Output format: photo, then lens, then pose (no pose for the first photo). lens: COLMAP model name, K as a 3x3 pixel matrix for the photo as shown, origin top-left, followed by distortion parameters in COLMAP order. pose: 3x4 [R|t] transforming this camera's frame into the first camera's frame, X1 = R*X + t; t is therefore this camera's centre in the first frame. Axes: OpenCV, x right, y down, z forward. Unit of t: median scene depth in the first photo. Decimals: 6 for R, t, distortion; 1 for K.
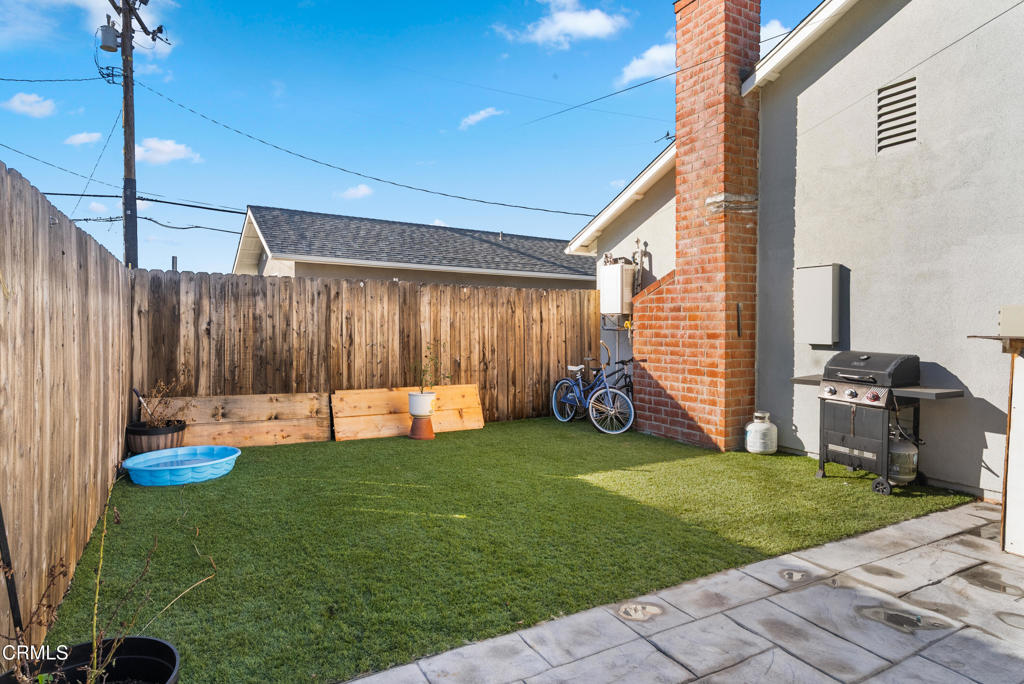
lens RADIAL K [[582.7, 0, 514.9], [0, 582.7, 322.4], [0, 0, 1]] dist [-0.002037, 0.000481]
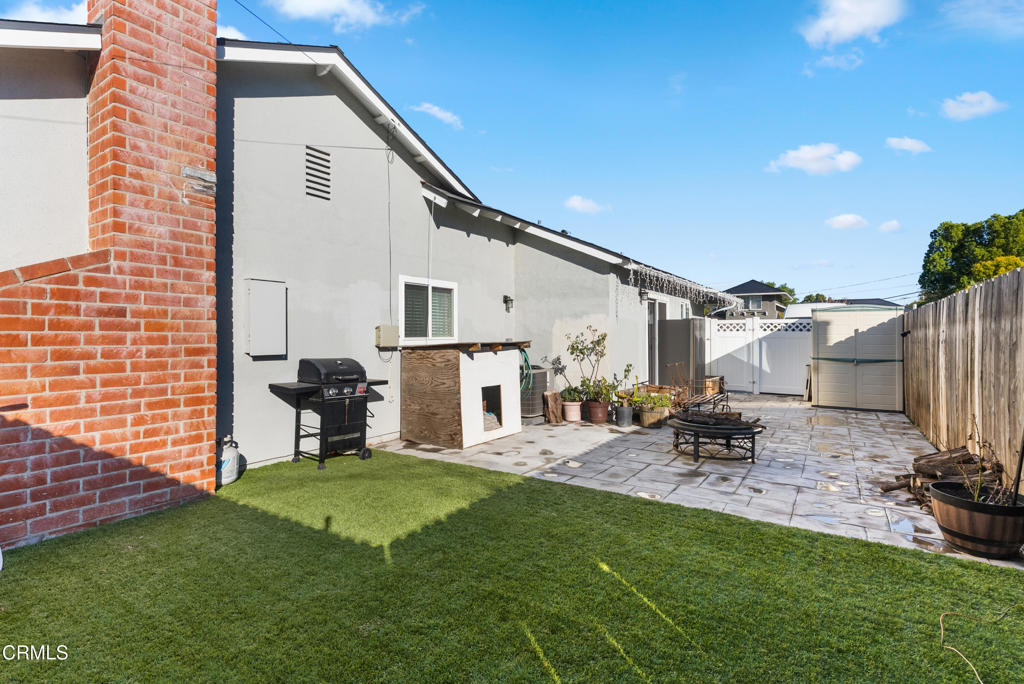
lens RADIAL K [[495.8, 0, 513.1], [0, 495.8, 318.8], [0, 0, 1]] dist [-0.001002, -0.000124]
pose [[-0.475208, 0.020150, 0.879643, -0.408635], [-0.012219, 0.999490, -0.029496, -0.005296], [-0.879789, -0.024765, -0.474720, 0.892421]]
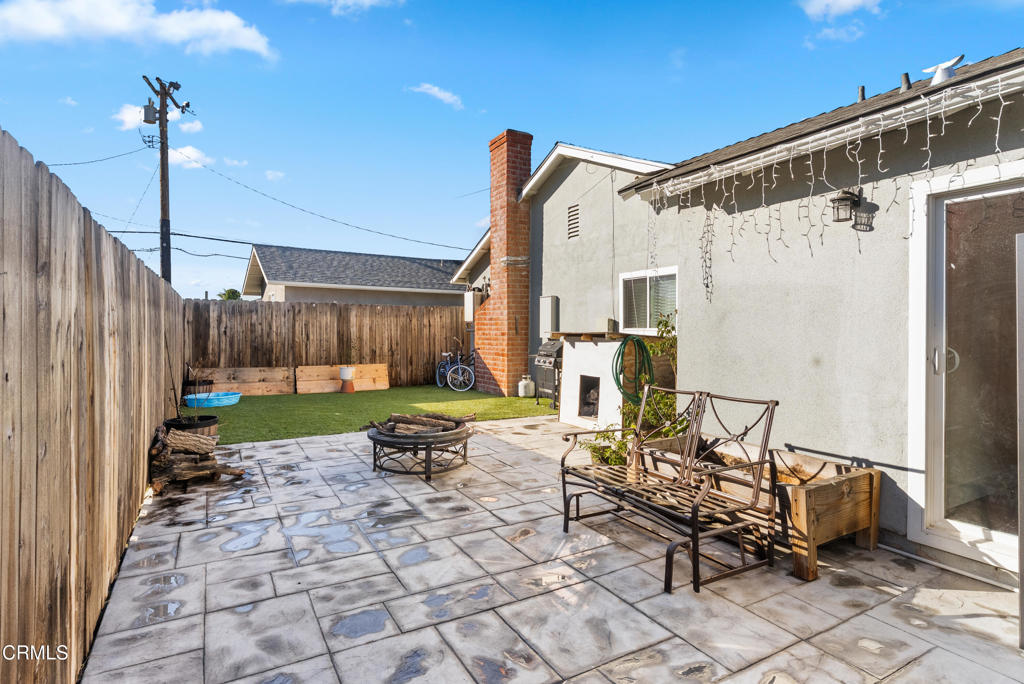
lens RADIAL K [[535.3, 0, 510.9], [0, 535.3, 324.3], [0, 0, 1]] dist [0.003696, -0.006894]
pose [[0.999973, -0.002741, 0.006890, 0.332785], [0.002771, 0.999987, -0.004233, 0.000247], [-0.006878, 0.004252, 0.999967, -0.638154]]
